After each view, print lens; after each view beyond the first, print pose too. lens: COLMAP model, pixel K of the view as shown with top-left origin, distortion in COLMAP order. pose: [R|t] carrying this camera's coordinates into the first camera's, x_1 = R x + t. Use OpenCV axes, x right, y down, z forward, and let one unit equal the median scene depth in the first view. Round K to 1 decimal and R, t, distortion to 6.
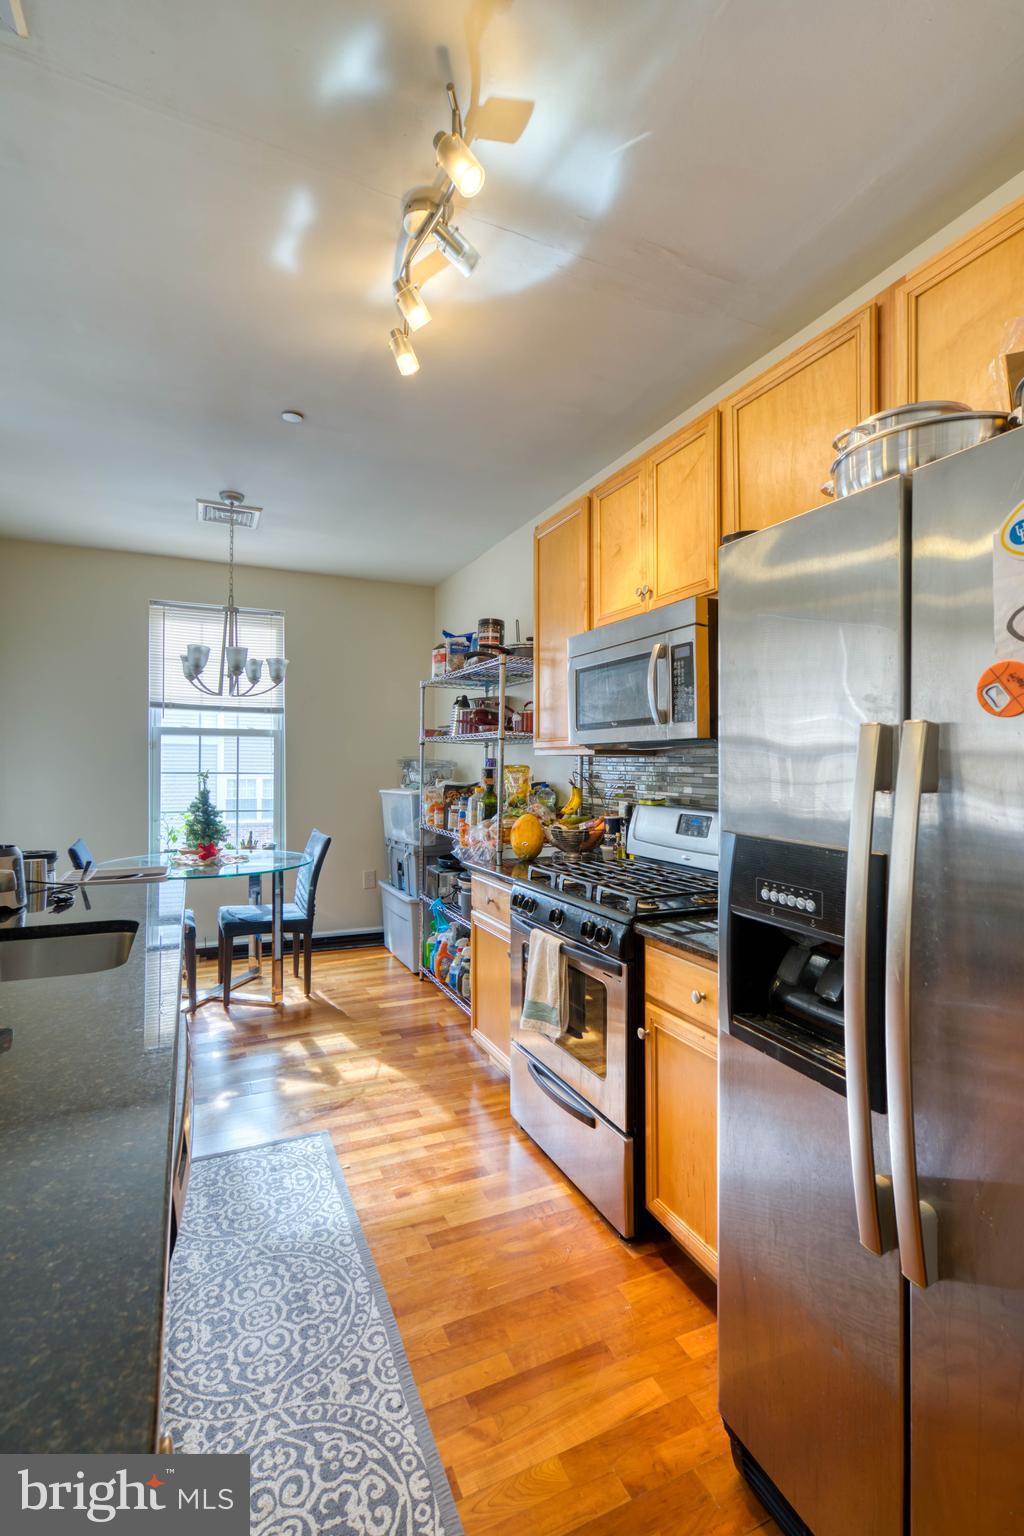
lens RADIAL K [[693.6, 0, 514.5], [0, 693.6, 748.5], [0, 0, 1]] dist [0.004412, 0.002628]
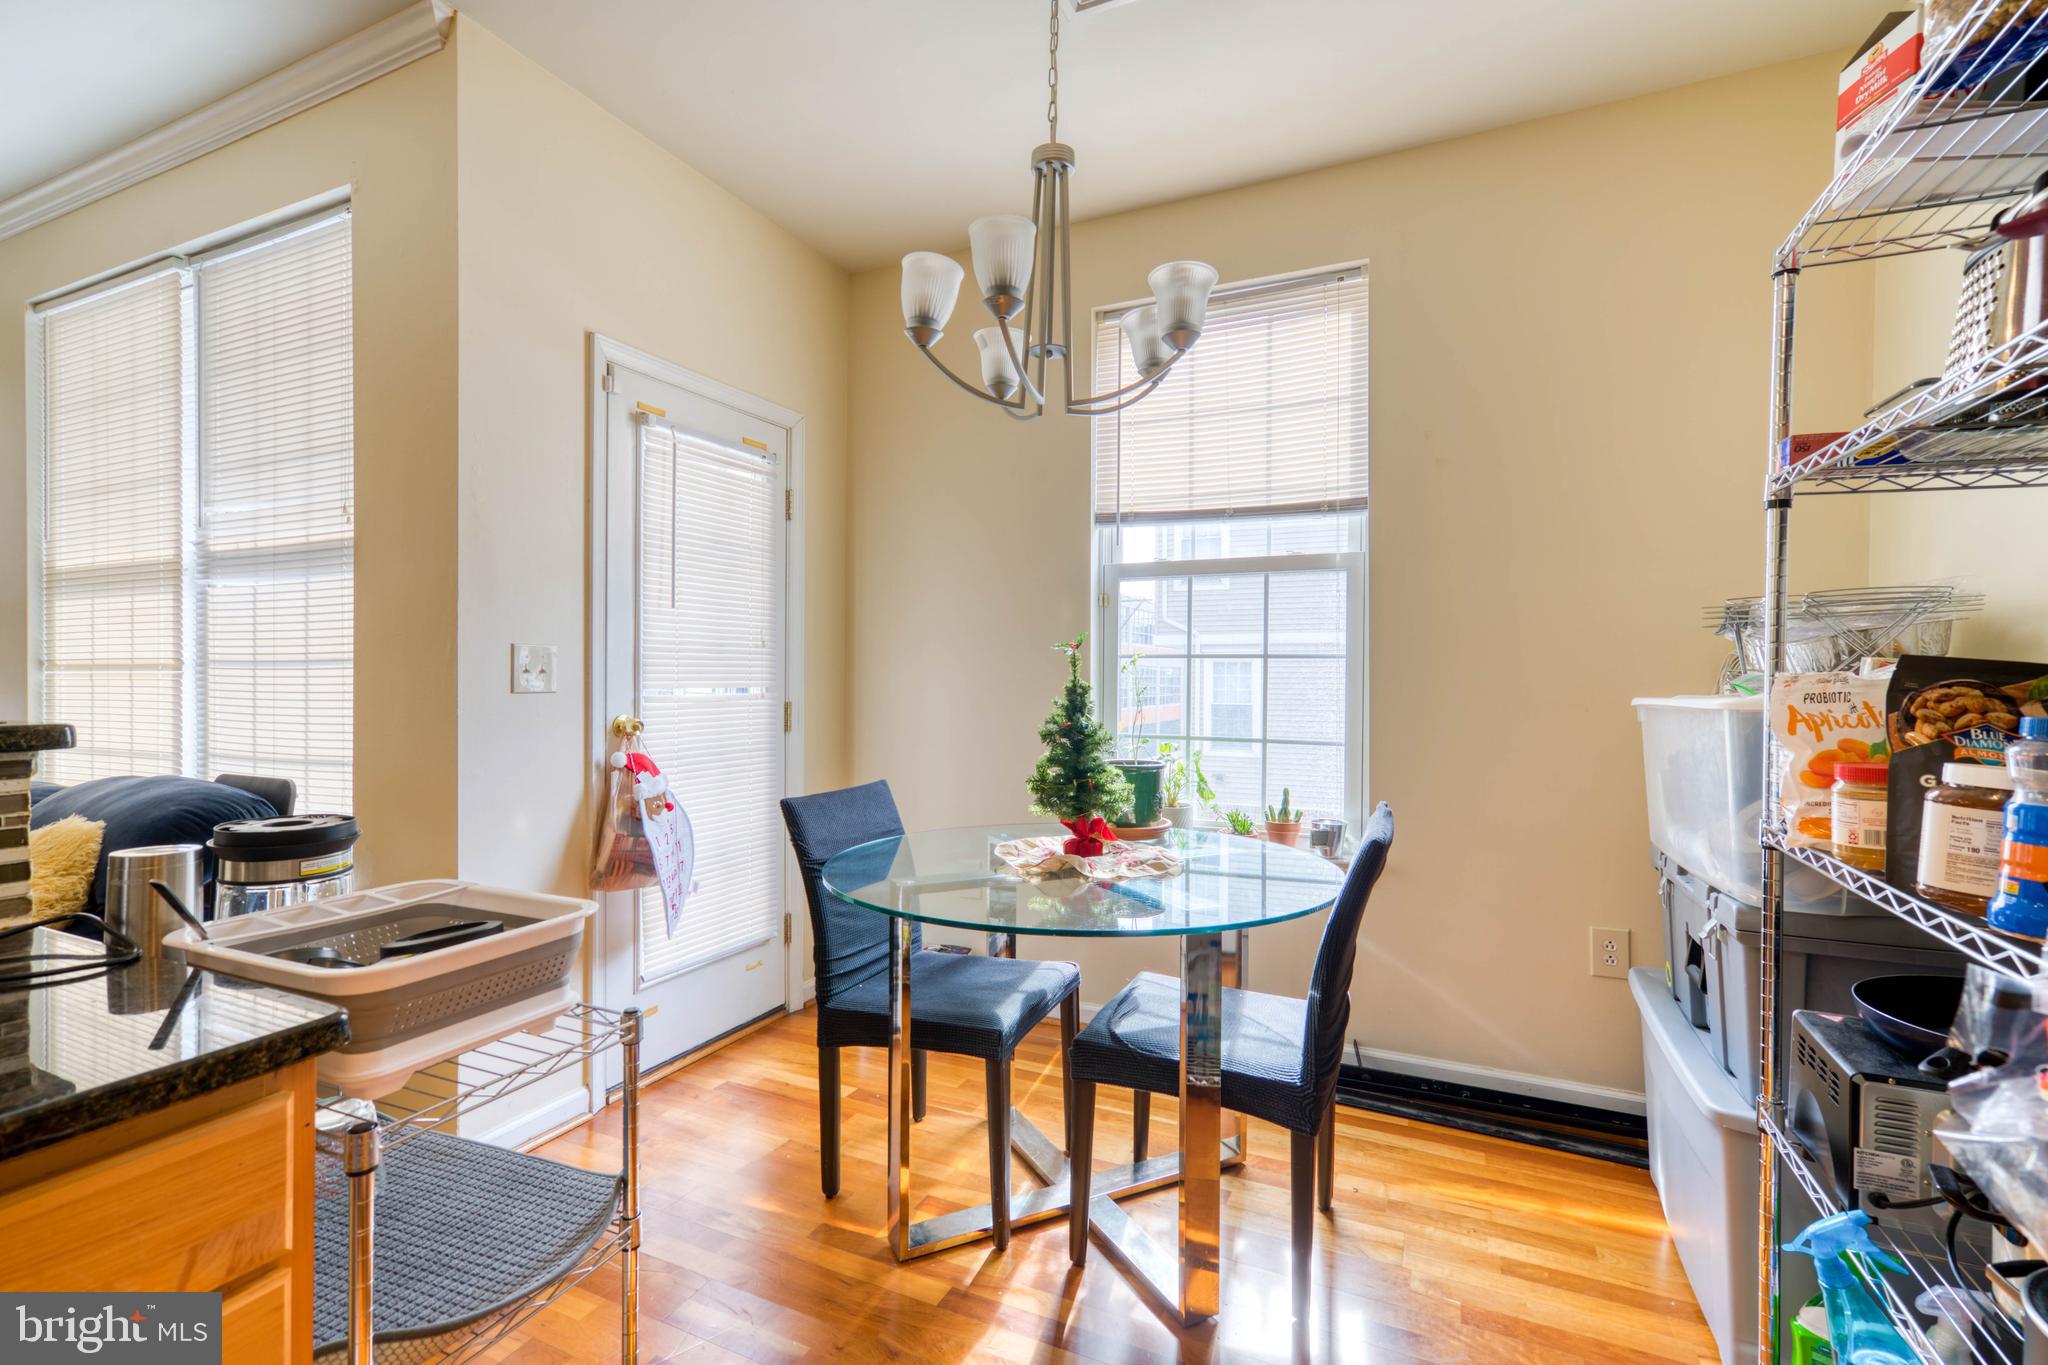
lens RADIAL K [[924.7, 0, 1013.9], [0, 924.7, 691.8], [0, 0, 1]] dist [0.004412, 0.002628]
pose [[0.639900, 0.009581, -0.768398, -0.061696], [0.017452, 0.999483, 0.026995, 0.053915], [0.768260, -0.030684, 0.639402, 0.680666]]
